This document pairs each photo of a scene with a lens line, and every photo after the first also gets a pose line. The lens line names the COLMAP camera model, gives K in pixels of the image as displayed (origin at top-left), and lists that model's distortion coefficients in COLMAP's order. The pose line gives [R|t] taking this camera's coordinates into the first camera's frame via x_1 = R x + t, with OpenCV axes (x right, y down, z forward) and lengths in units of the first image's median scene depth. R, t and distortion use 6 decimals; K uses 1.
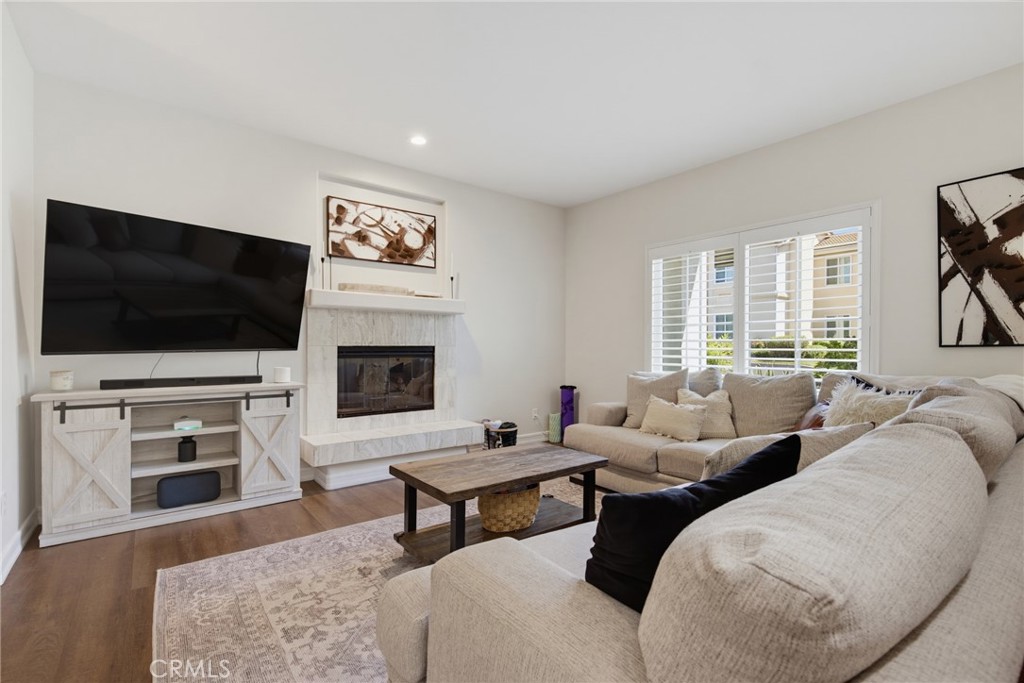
lens RADIAL K [[462.1, 0, 518.5], [0, 462.1, 348.1], [0, 0, 1]] dist [0.000633, 0.000565]
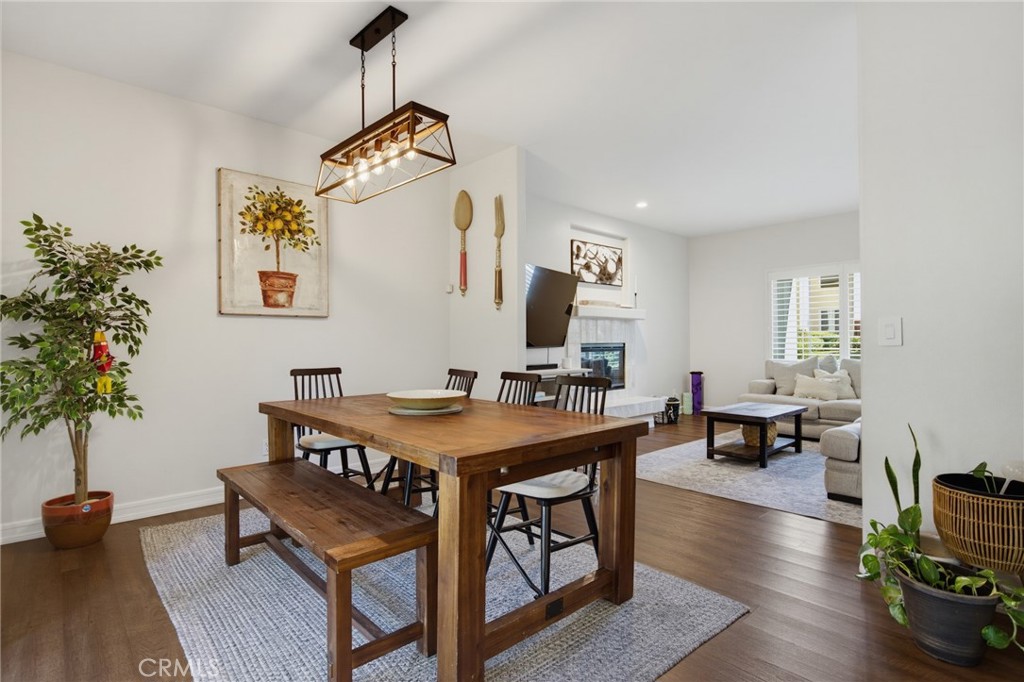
lens RADIAL K [[514.1, 0, 505.5], [0, 514.1, 336.2], [0, 0, 1]] dist [0.003767, 0.000120]
pose [[0.996834, -0.010006, 0.078876, -0.706504], [0.011296, 0.999809, -0.015922, -0.004339], [-0.078702, 0.016763, 0.996757, -0.544826]]
